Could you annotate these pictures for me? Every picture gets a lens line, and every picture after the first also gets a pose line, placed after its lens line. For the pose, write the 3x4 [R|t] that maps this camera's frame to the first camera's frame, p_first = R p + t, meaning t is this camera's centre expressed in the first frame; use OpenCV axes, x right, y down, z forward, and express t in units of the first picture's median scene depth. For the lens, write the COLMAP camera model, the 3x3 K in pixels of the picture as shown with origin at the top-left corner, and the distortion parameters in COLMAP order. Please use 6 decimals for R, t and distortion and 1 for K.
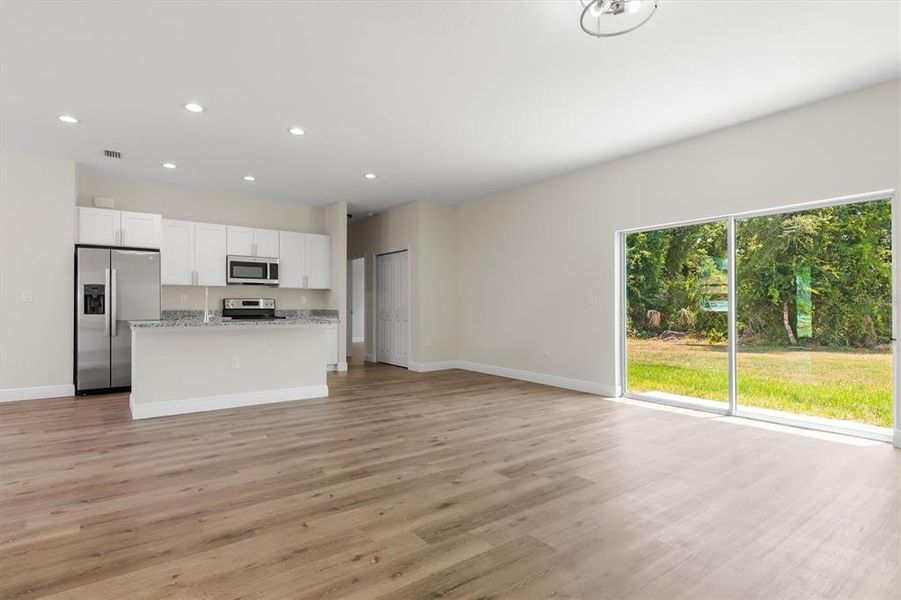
lens RADIAL K [[459.8, 0, 450.5], [0, 459.8, 300.0], [0, 0, 1]] dist [0.002888, -0.000777]
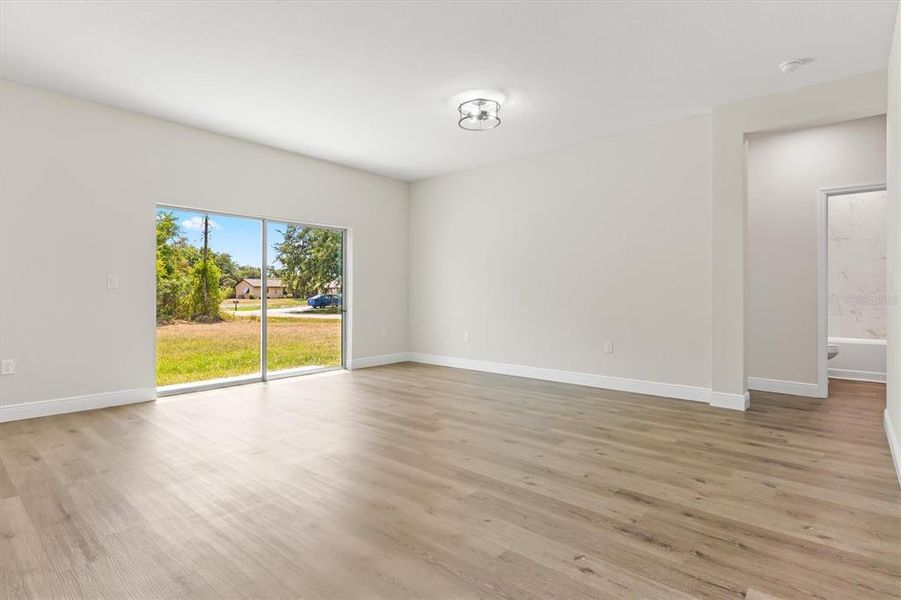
lens RADIAL K [[458.8, 0, 450.8], [0, 458.8, 290.8], [0, 0, 1]] dist [0.004180, 0.000291]
pose [[-0.205662, 0.003615, 0.978616, -0.850820], [-0.013926, 0.999881, -0.006620, 0.016802], [-0.978524, -0.014989, -0.205587, 0.965573]]
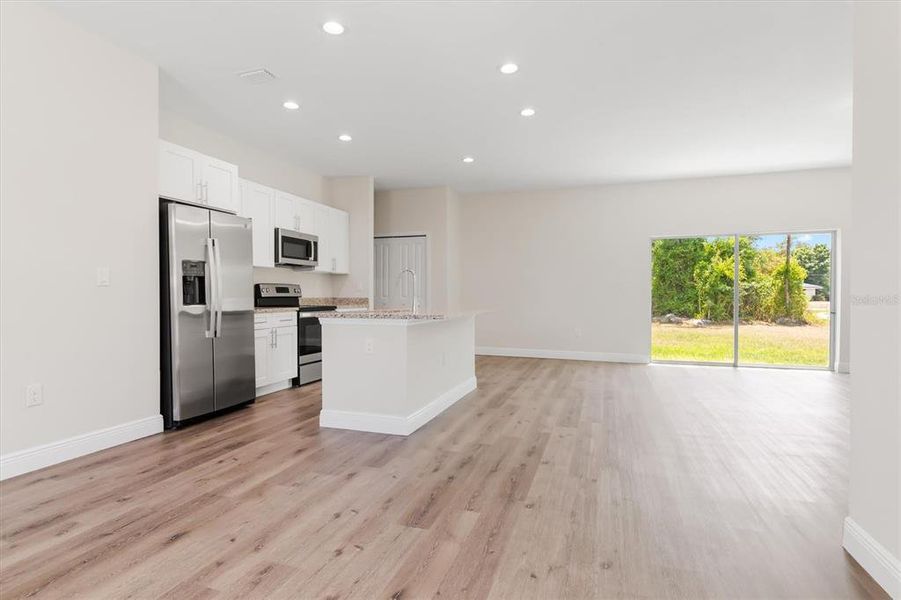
lens RADIAL K [[458.8, 0, 450.8], [0, 458.8, 290.8], [0, 0, 1]] dist [0.004180, 0.000291]
pose [[0.826011, 0.004710, 0.563634, -1.267200], [-0.009135, 0.999946, 0.005031, 0.004460], [-0.563580, -0.009304, 0.826009, 0.357205]]
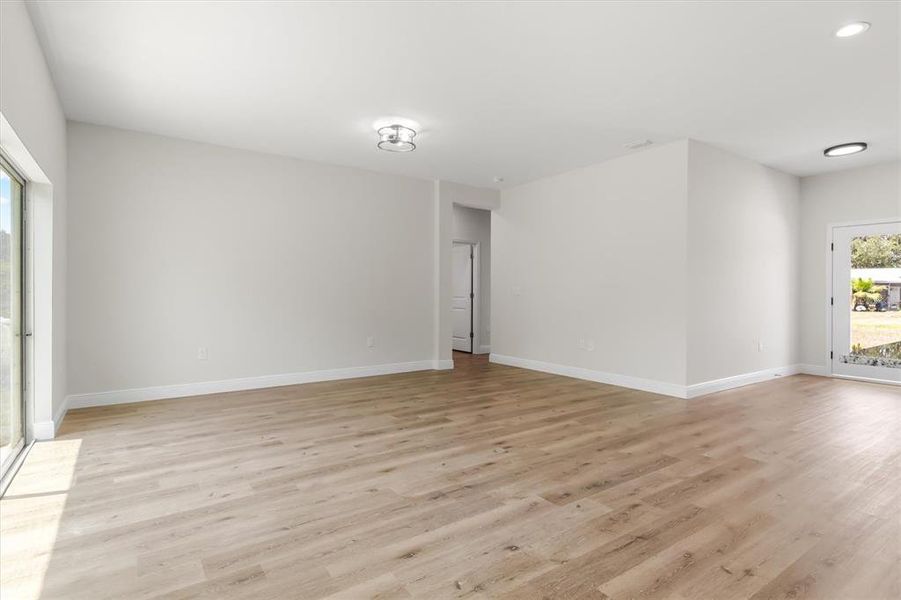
lens RADIAL K [[458.8, 0, 450.8], [0, 458.8, 290.8], [0, 0, 1]] dist [0.004180, 0.000291]
pose [[-0.999080, -0.004814, 0.042612, 0.039005], [-0.005525, 0.999847, -0.016574, 0.006659], [-0.042525, -0.016794, -0.998954, 1.912794]]
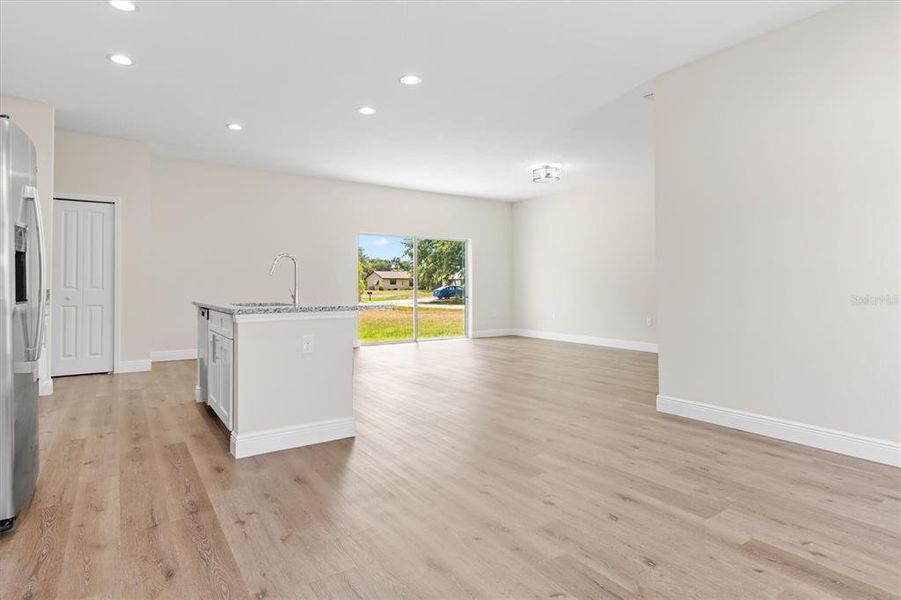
lens RADIAL K [[487.9, 0, 452.6], [0, 487.9, 275.7], [0, 0, 1]] dist [0.003113, 0.000553]
pose [[0.051836, 0.016582, 0.998518, -1.724513], [-0.009687, 0.999823, -0.016101, 0.014899], [-0.998609, -0.008838, 0.051988, 0.941267]]
